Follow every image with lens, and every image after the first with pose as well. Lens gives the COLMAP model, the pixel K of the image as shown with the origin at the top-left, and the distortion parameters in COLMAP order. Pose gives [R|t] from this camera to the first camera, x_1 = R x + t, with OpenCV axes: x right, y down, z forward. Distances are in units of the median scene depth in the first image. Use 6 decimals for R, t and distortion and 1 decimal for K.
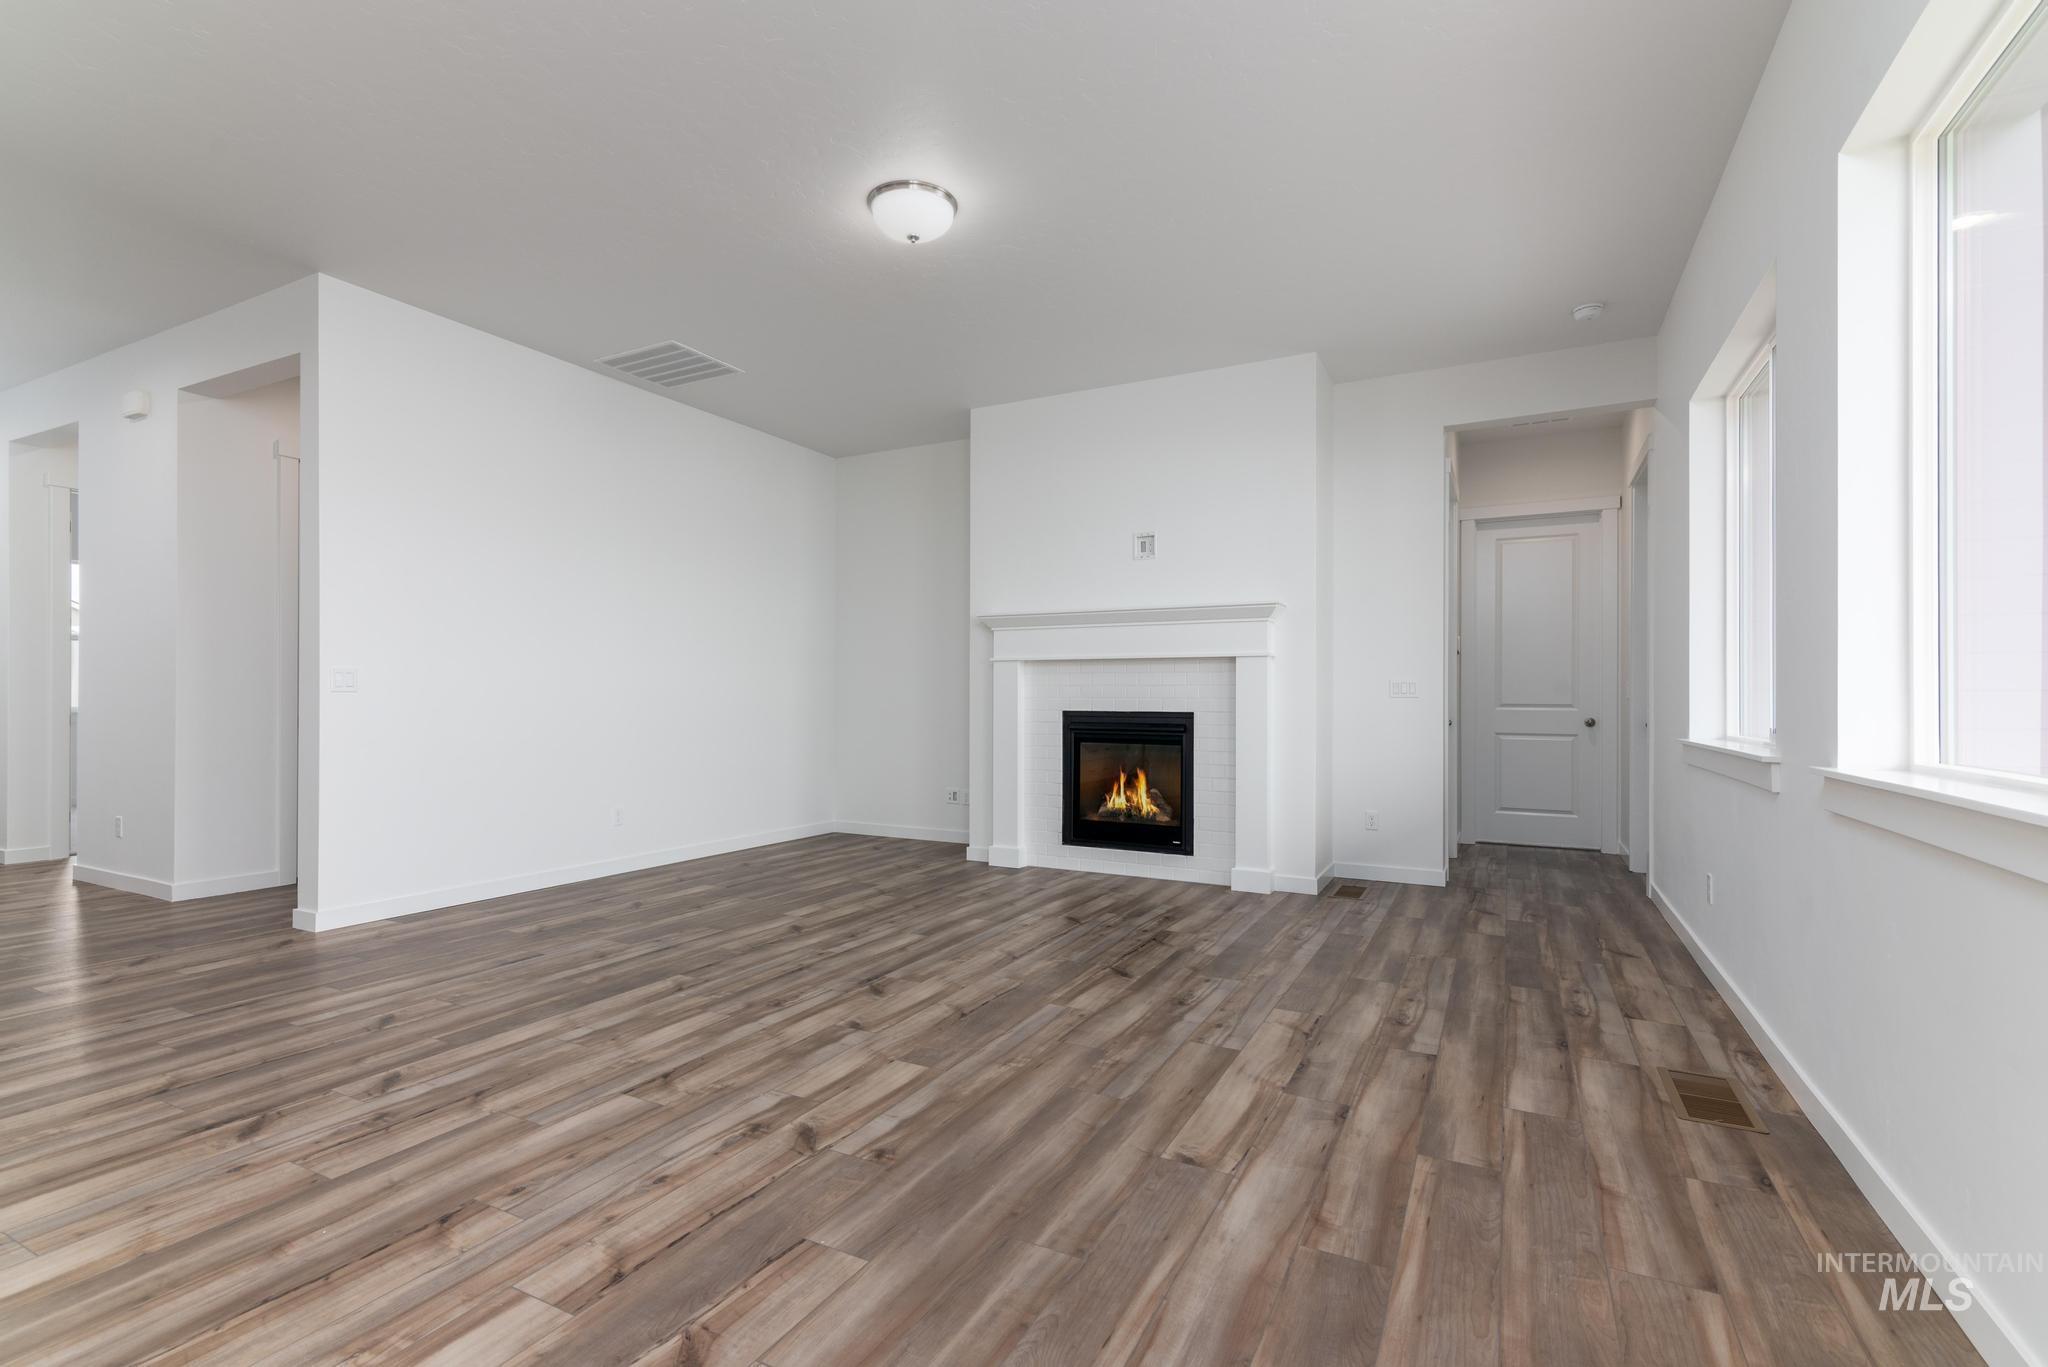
lens RADIAL K [[928.4, 0, 1020.3], [0, 928.4, 700.3], [0, 0, 1]] dist [0.009784, -0.000195]
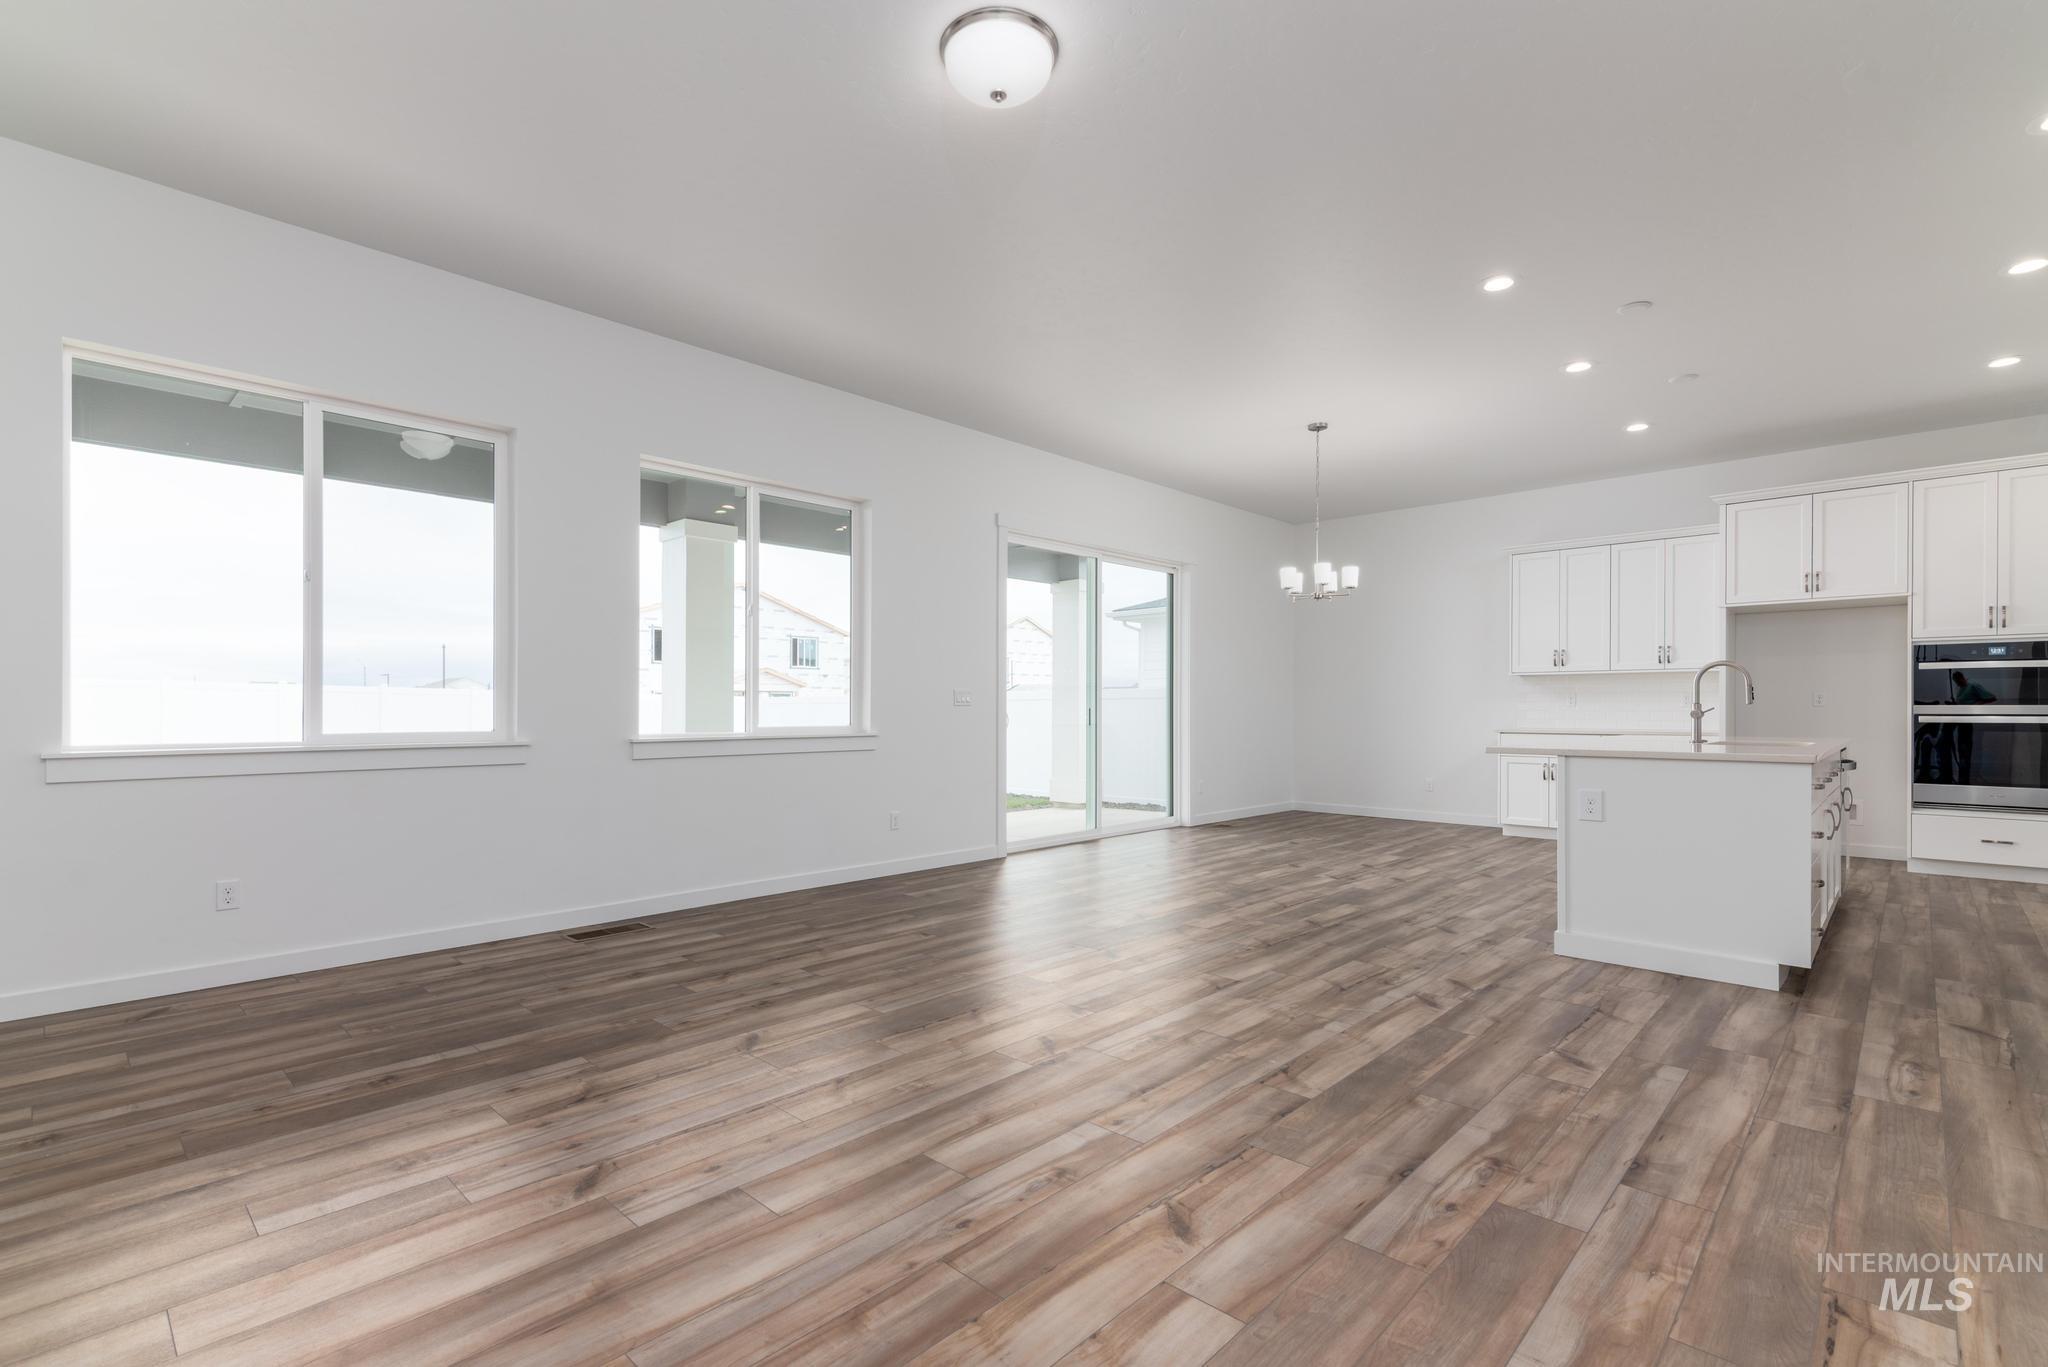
lens RADIAL K [[930.6, 0, 1022.7], [0, 930.6, 709.7], [0, 0, 1]] dist [0.010796, -0.000716]
pose [[-0.961437, -0.004930, 0.274981, -0.327993], [-0.004411, 0.999987, 0.002505, -0.002257], [-0.274989, 0.001196, -0.961447, 1.633325]]
